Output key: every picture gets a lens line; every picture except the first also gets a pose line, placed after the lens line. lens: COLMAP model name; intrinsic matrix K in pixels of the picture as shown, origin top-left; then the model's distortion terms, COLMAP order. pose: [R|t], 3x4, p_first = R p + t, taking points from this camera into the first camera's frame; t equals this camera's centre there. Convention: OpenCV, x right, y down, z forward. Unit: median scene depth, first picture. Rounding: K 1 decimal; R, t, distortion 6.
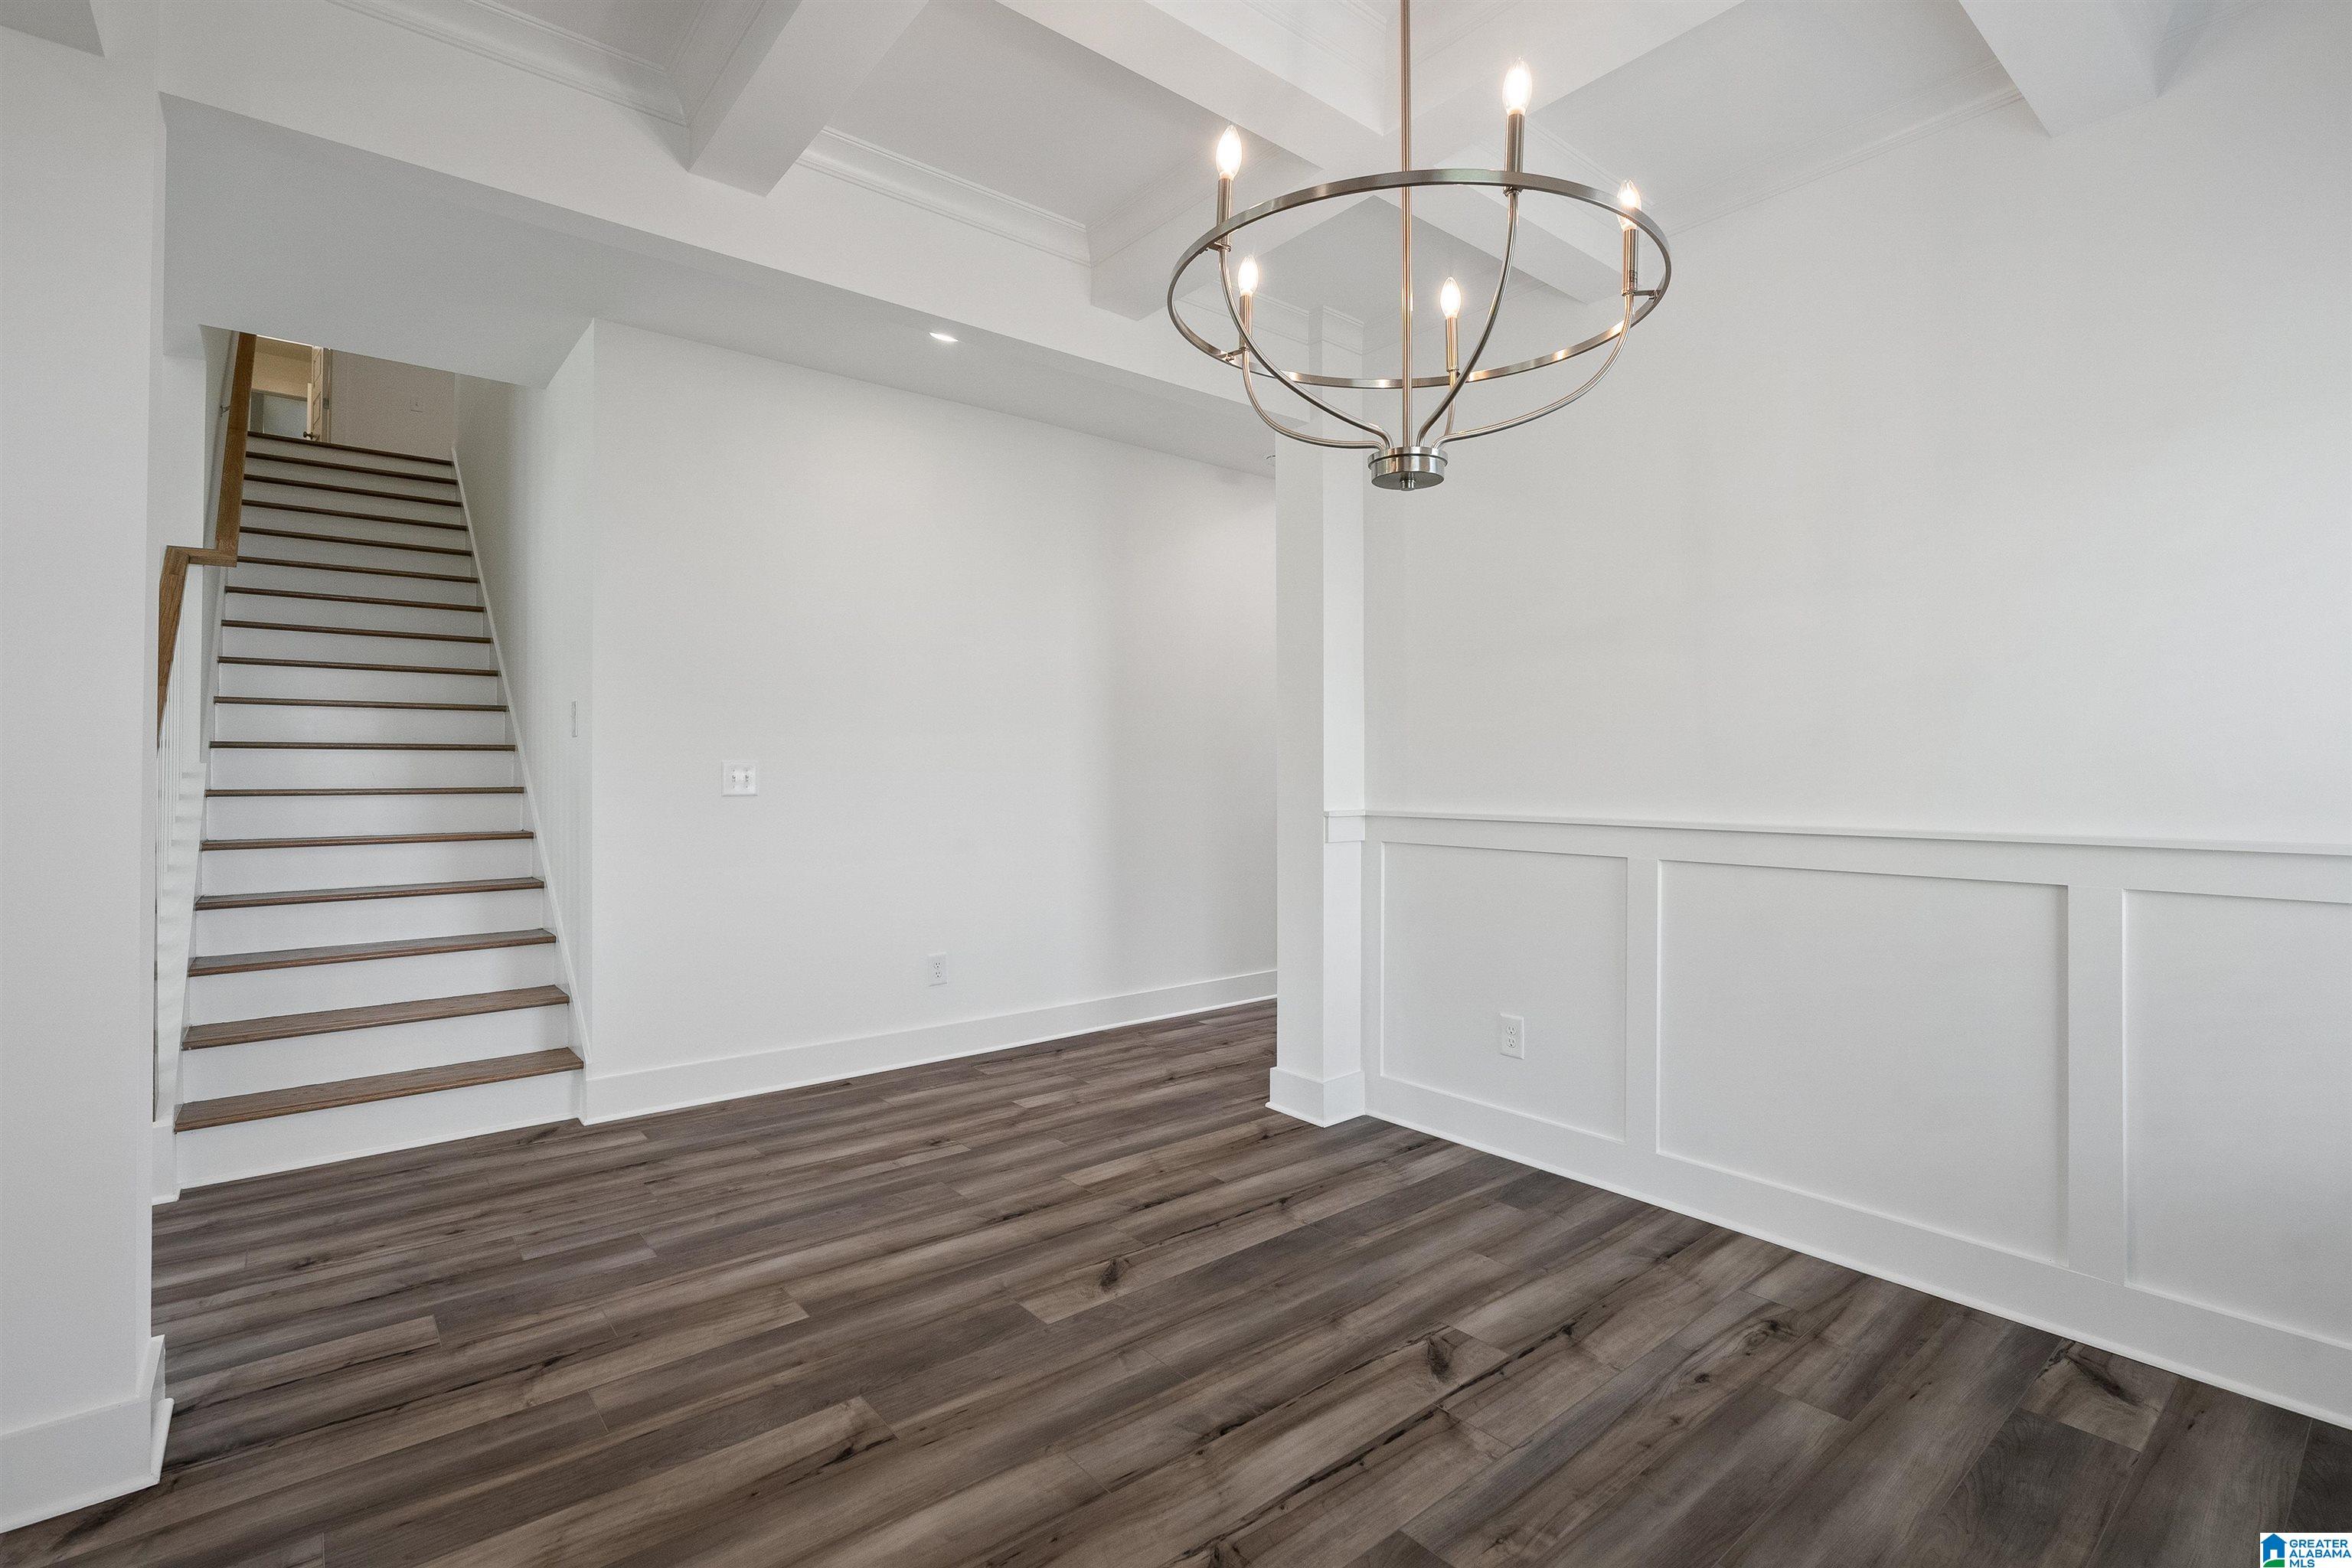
lens RADIAL K [[1065.9, 0, 1213.2], [0, 1065.9, 765.0], [0, 0, 1]] dist [-0.017496, 0.007284]
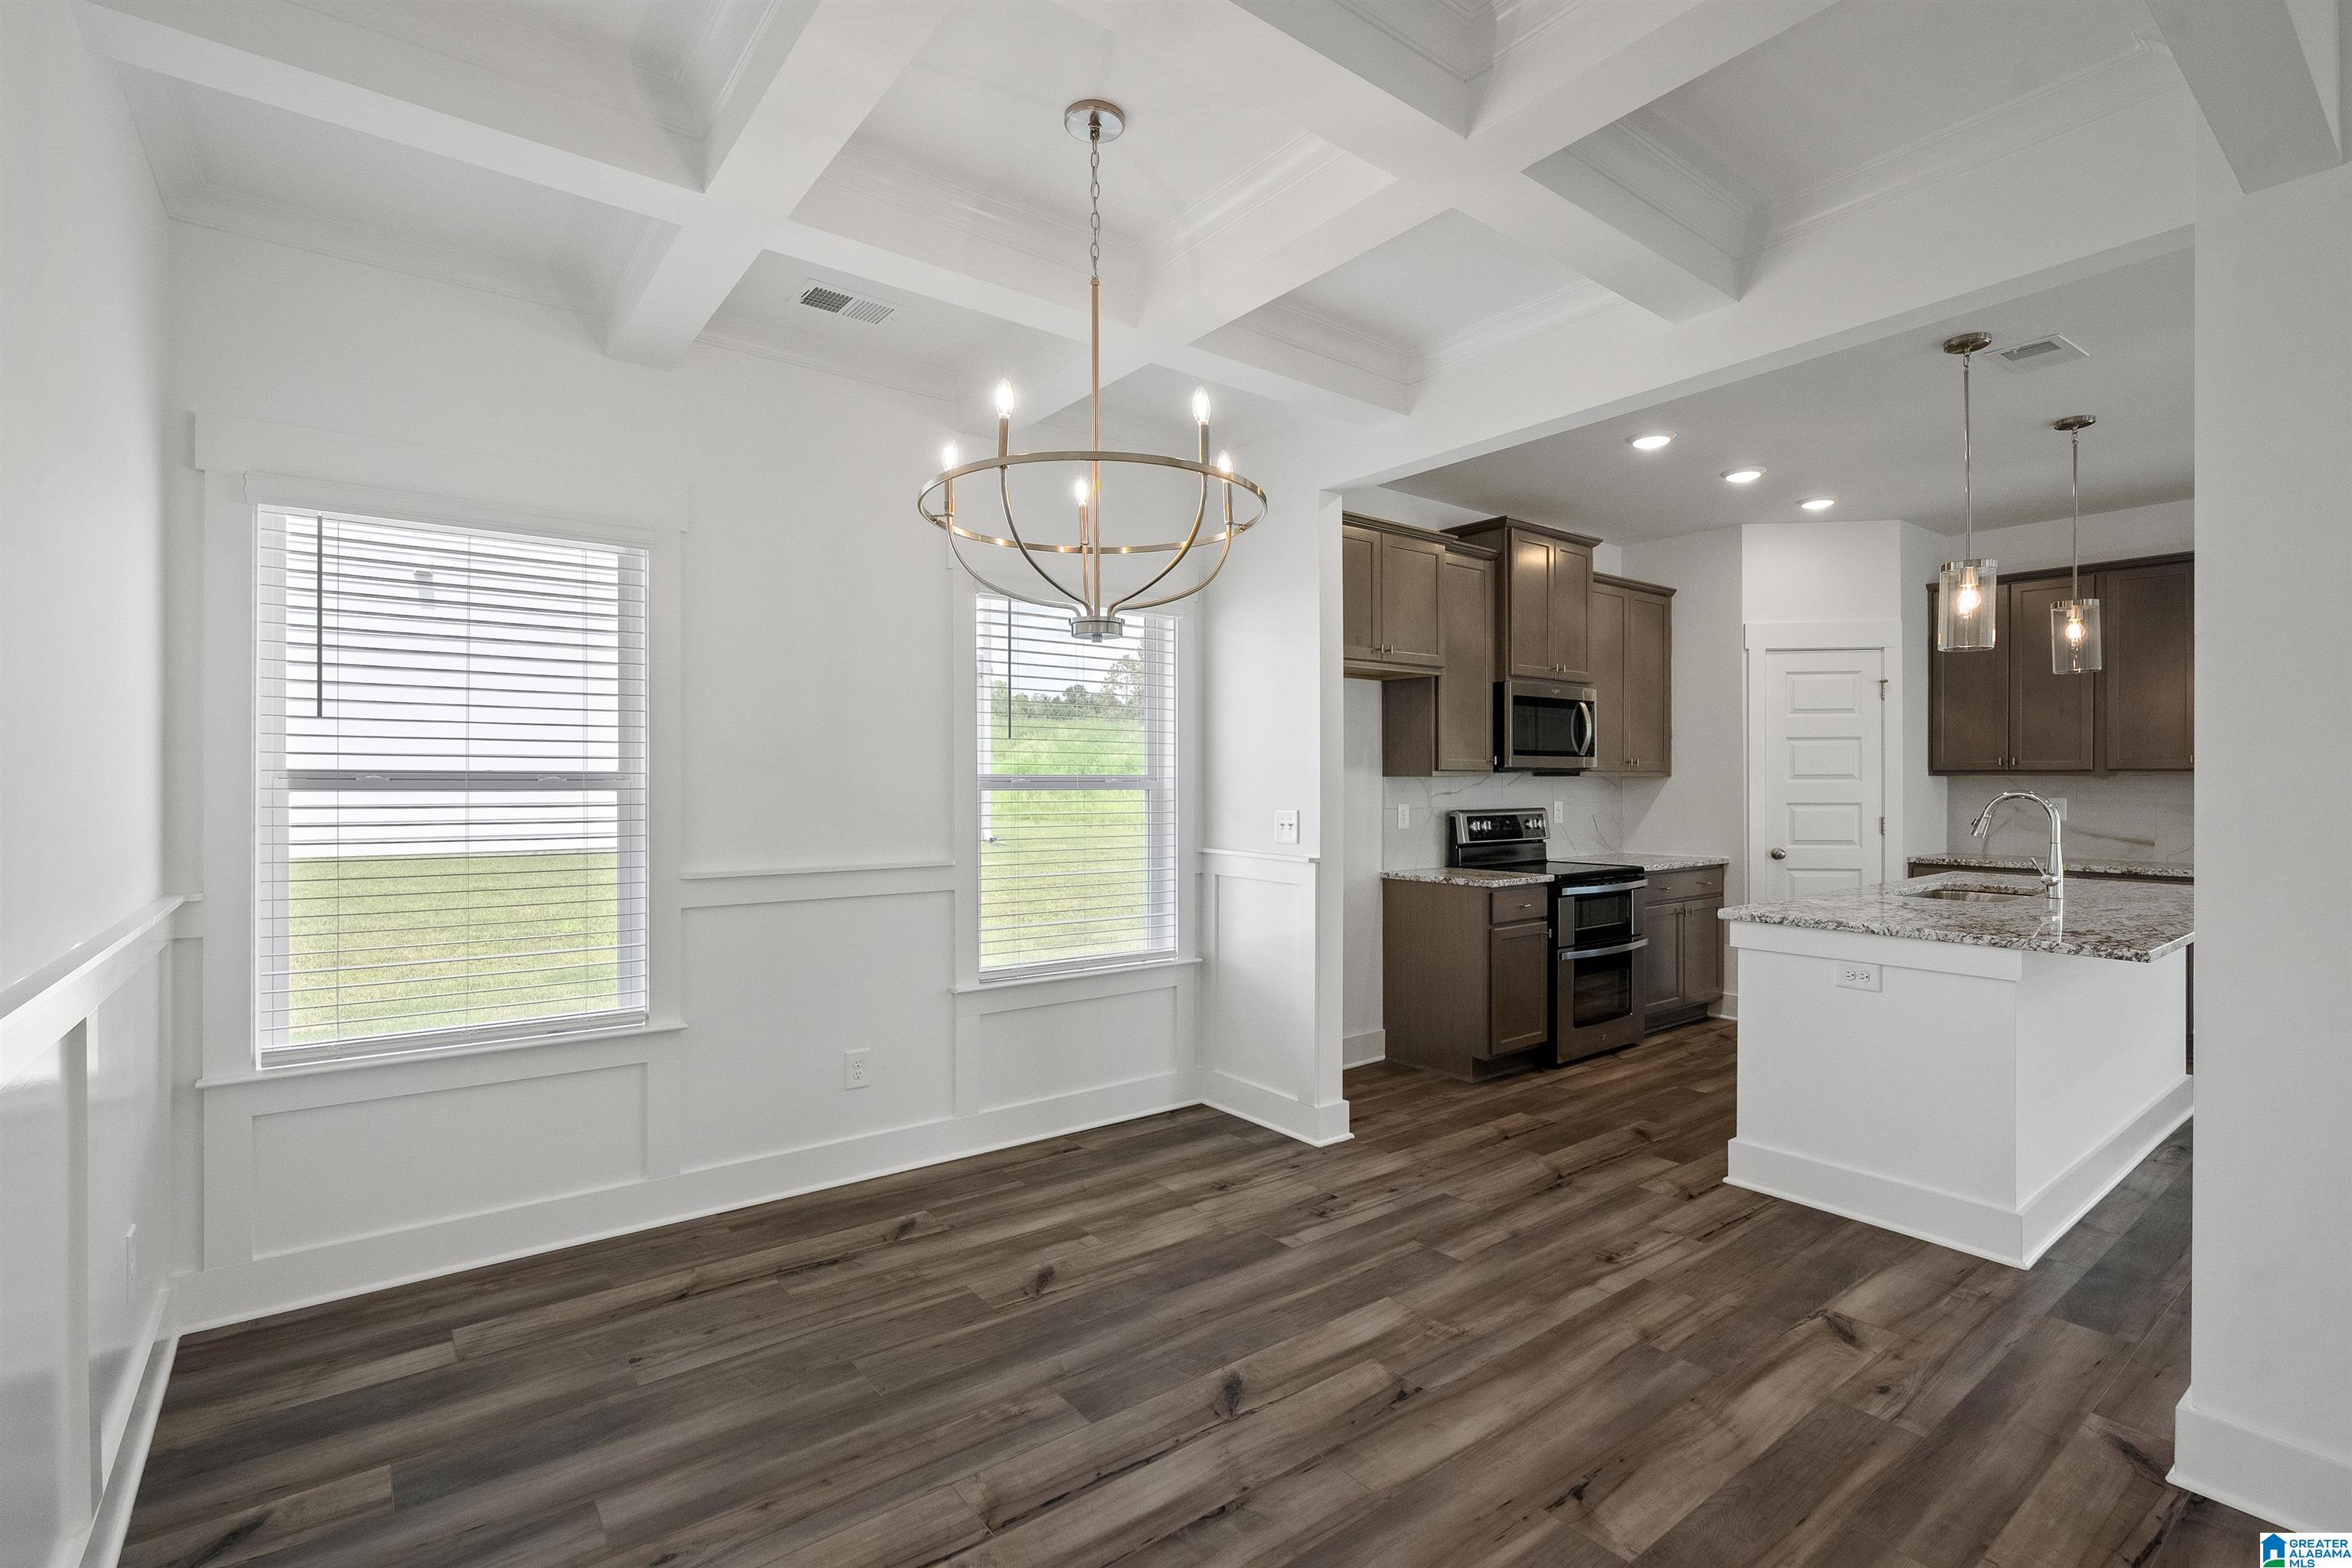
lens RADIAL K [[1065.9, 0, 1190.7], [0, 1065.9, 786.7], [0, 0, 1]] dist [-0.017496, 0.007284]
pose [[-0.998765, -0.000880, 0.049682, -0.007111], [-0.001255, 0.999971, -0.007527, -0.034710], [-0.049674, -0.007580, -0.998737, 1.420475]]
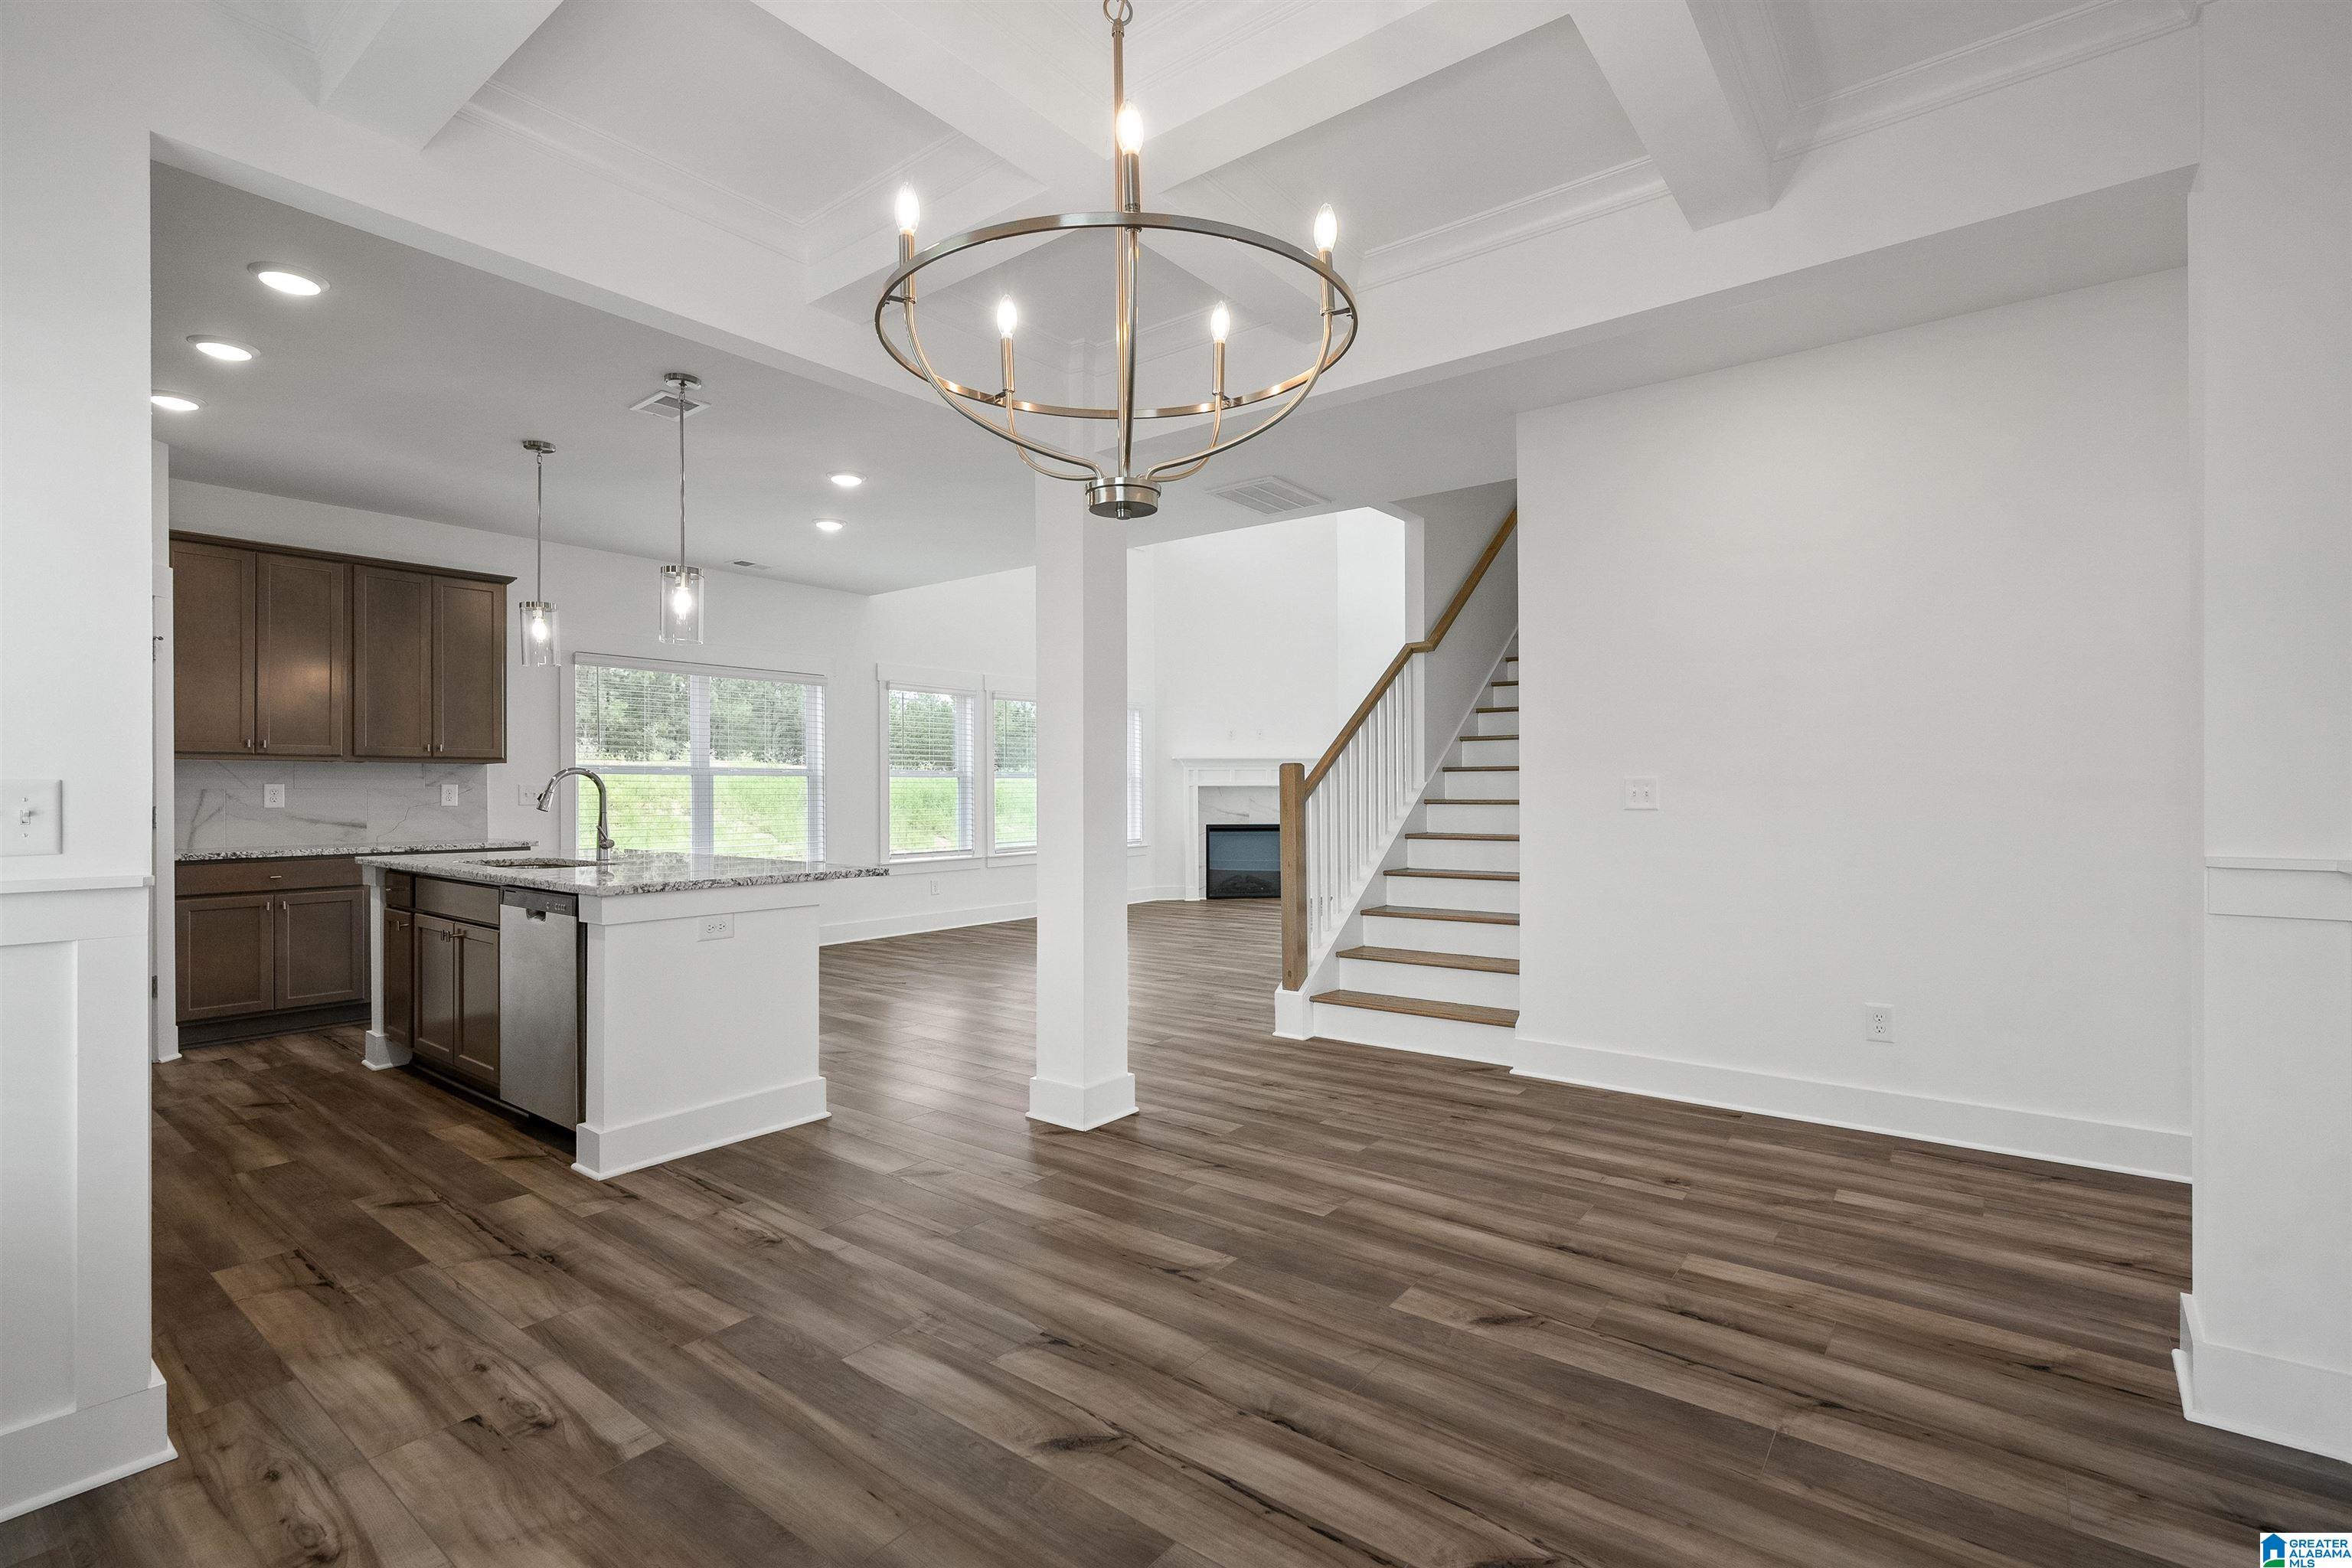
lens RADIAL K [[1065.9, 0, 1184.0], [0, 1065.9, 783.8], [0, 0, 1]] dist [-0.017496, 0.007284]
pose [[0.205530, -0.007804, -0.978620, 0.716650], [0.014148, 0.999887, -0.005002, 0.004756], [0.978549, -0.012818, 0.205617, 0.497228]]
